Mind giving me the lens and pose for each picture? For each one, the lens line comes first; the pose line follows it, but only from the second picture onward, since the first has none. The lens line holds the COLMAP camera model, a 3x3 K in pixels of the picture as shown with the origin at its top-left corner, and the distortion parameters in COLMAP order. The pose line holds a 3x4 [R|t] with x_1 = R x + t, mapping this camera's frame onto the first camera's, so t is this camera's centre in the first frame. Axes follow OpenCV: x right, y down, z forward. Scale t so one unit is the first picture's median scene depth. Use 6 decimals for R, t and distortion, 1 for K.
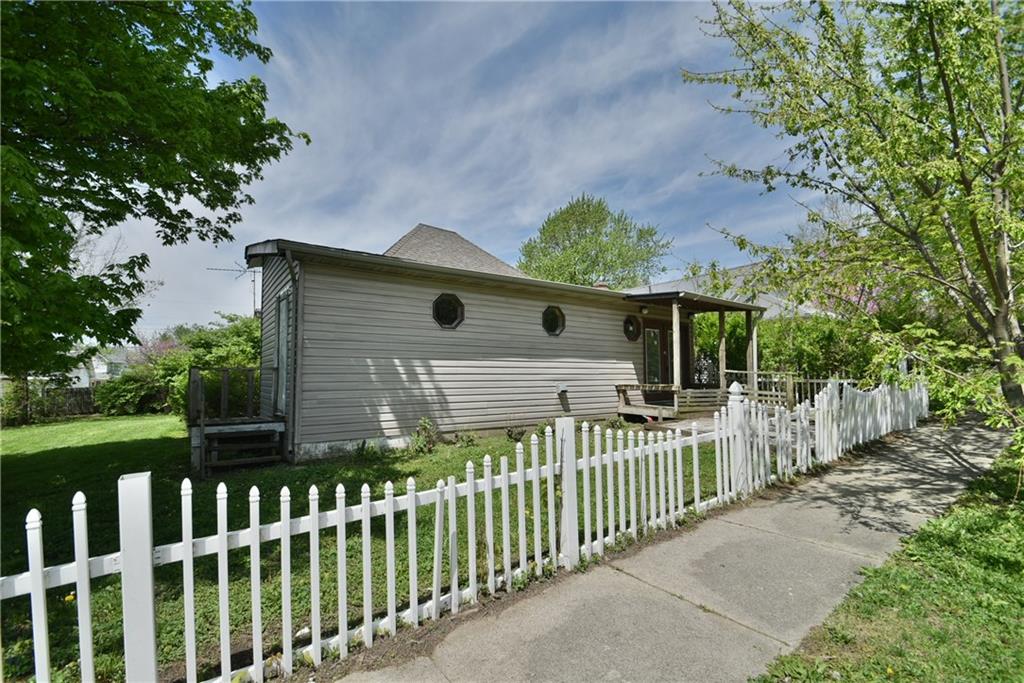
lens RADIAL K [[449.3, 0, 510.4], [0, 449.3, 345.8], [0, 0, 1]] dist [0.011380, -0.000230]
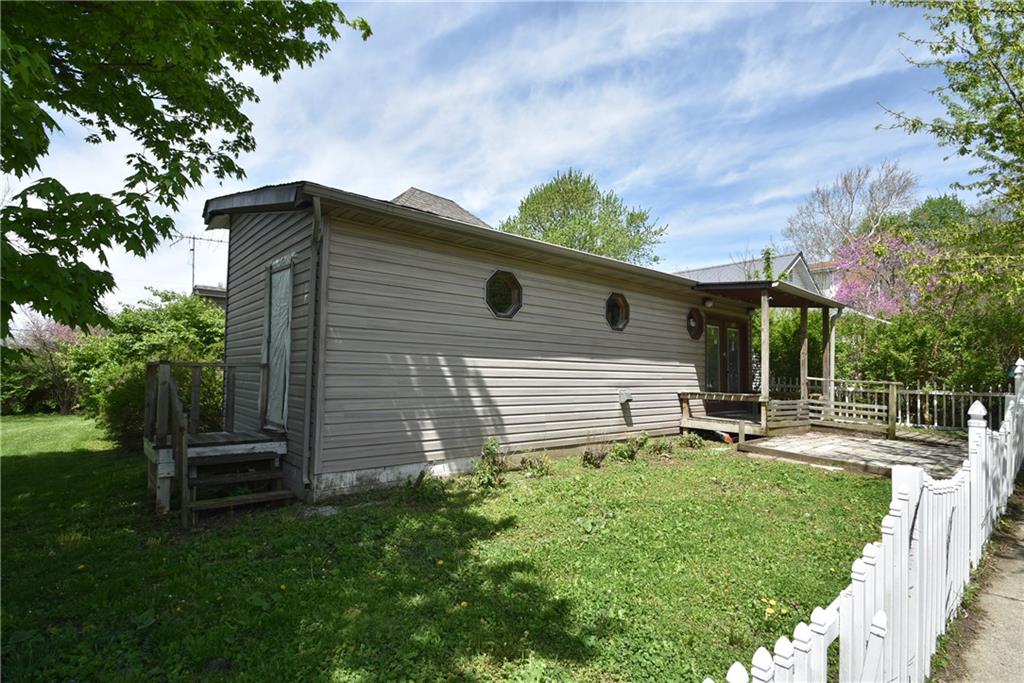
lens RADIAL K [[503.3, 0, 511.7], [0, 503.3, 344.8], [0, 0, 1]] dist [-0.007430, -0.000425]
pose [[0.995013, 0.025149, 0.096524, -0.174111], [-0.026076, 0.999625, 0.008358, 0.000331], [-0.096278, -0.010834, 0.995296, 0.132776]]
